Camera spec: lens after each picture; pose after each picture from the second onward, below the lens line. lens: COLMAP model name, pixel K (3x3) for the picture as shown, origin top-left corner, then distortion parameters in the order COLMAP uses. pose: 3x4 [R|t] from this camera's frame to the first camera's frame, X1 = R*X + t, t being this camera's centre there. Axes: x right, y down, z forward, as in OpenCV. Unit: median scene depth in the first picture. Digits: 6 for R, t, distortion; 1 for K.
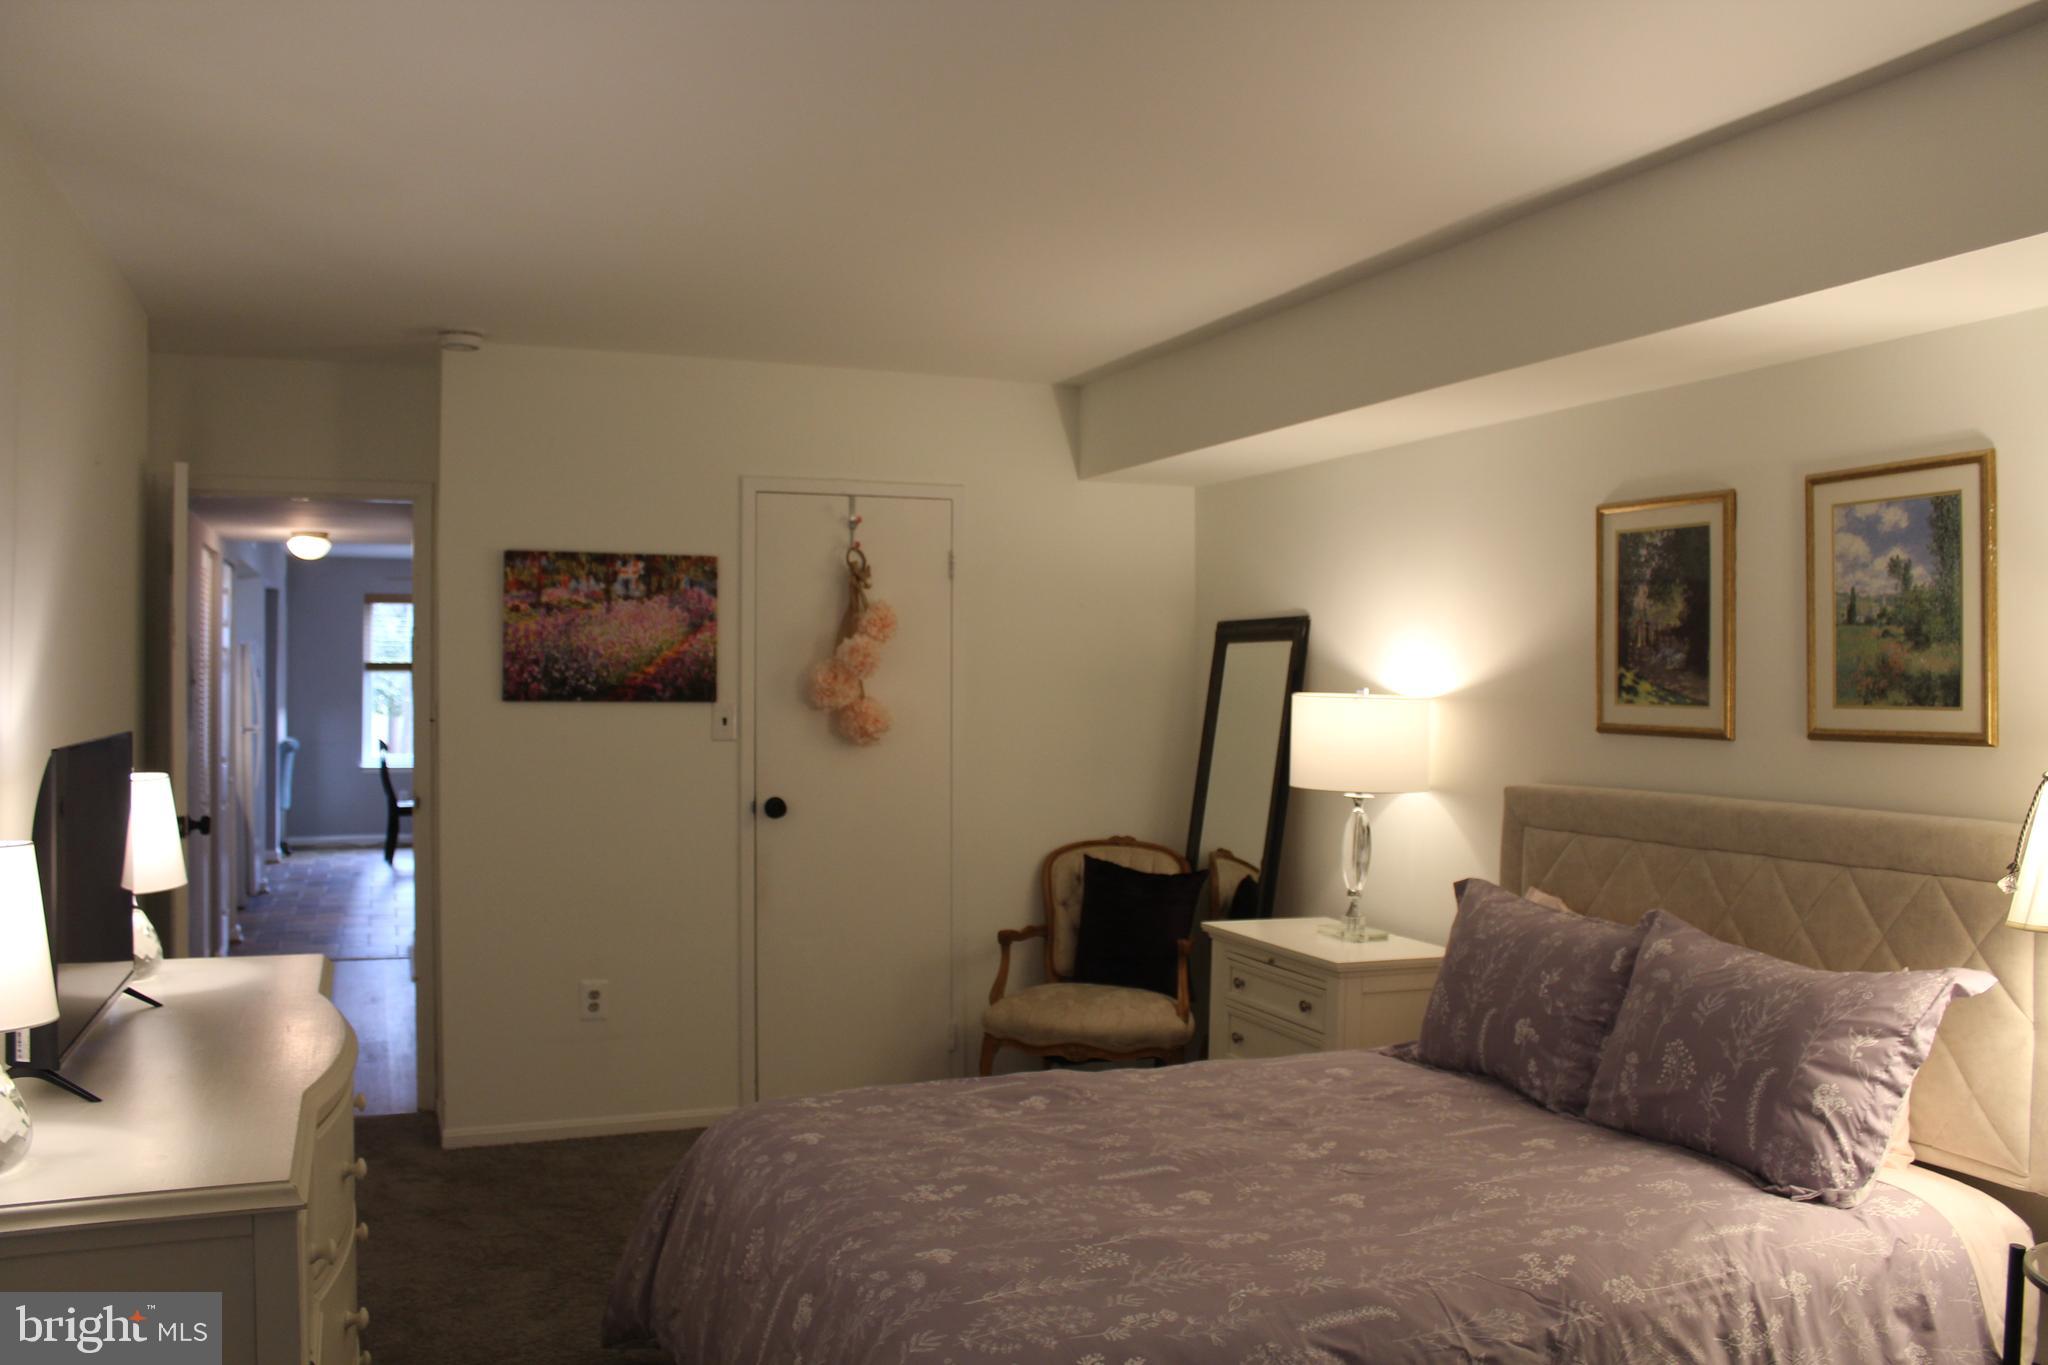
lens RADIAL K [[1723.8, 0, 1033.1], [0, 1723.8, 677.7], [0, 0, 1]] dist [-0.164273, 0.146859]
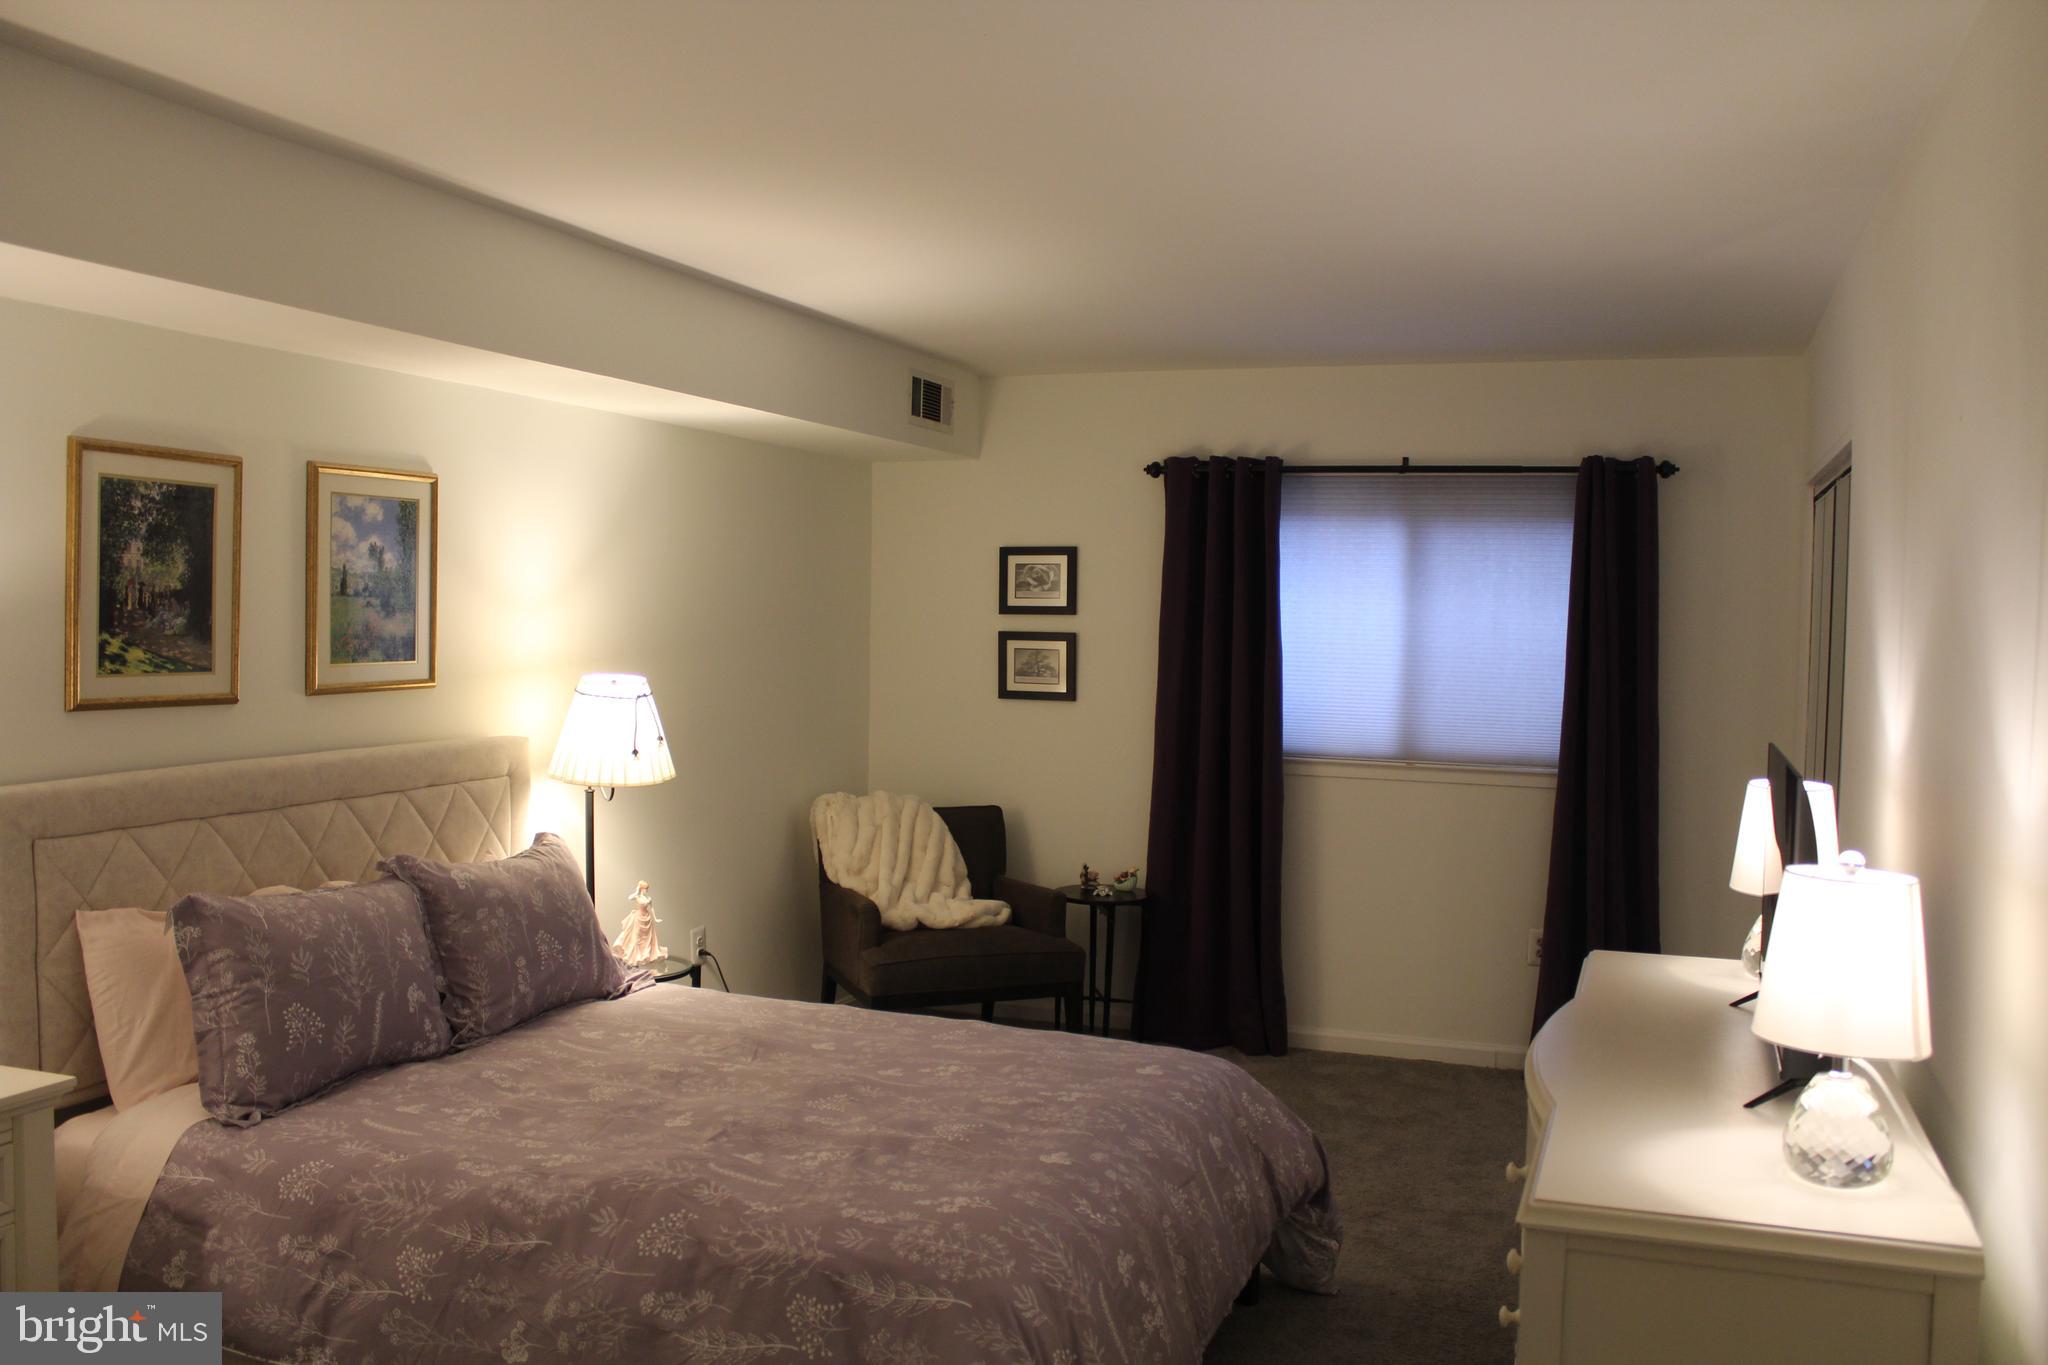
lens RADIAL K [[1723.8, 0, 1041.0], [0, 1723.8, 678.0], [0, 0, 1]] dist [-0.164273, 0.146859]
pose [[-0.742735, -0.041111, 0.668322, -0.670968], [-0.017355, 0.998960, 0.042162, -0.031725], [-0.669360, 0.019716, -0.742676, 1.531876]]
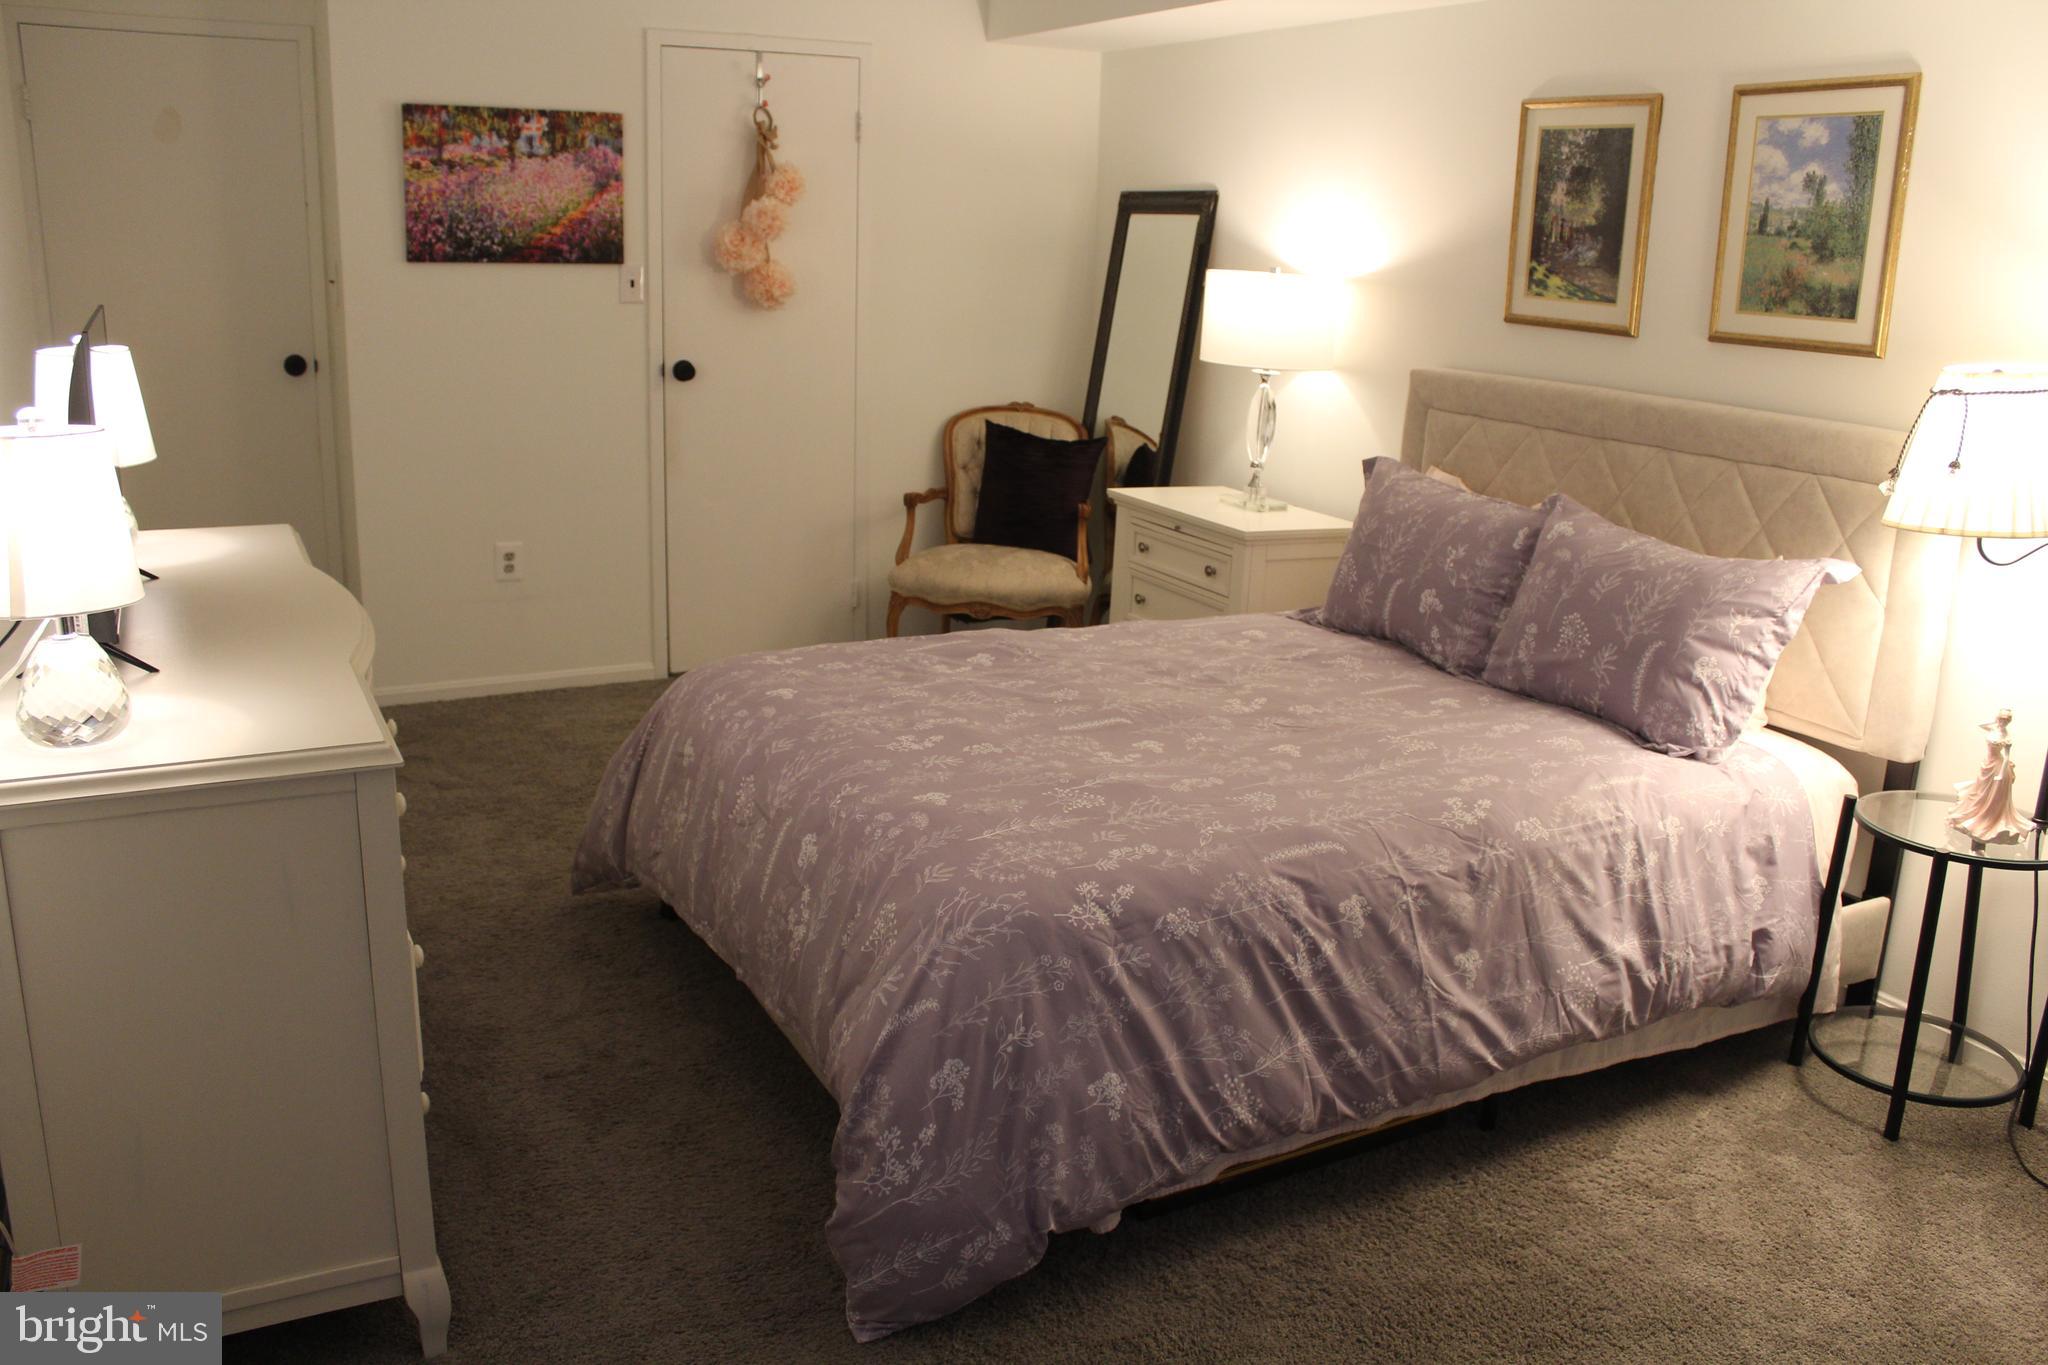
lens RADIAL K [[1723.8, 0, 1036.7], [0, 1723.8, 695.9], [0, 0, 1]] dist [-0.164273, 0.146859]
pose [[0.994731, 0.001010, 0.102511, -0.075440], [-0.028086, 0.964378, 0.263034, -0.014556], [-0.098594, -0.264527, 0.959325, -0.047158]]
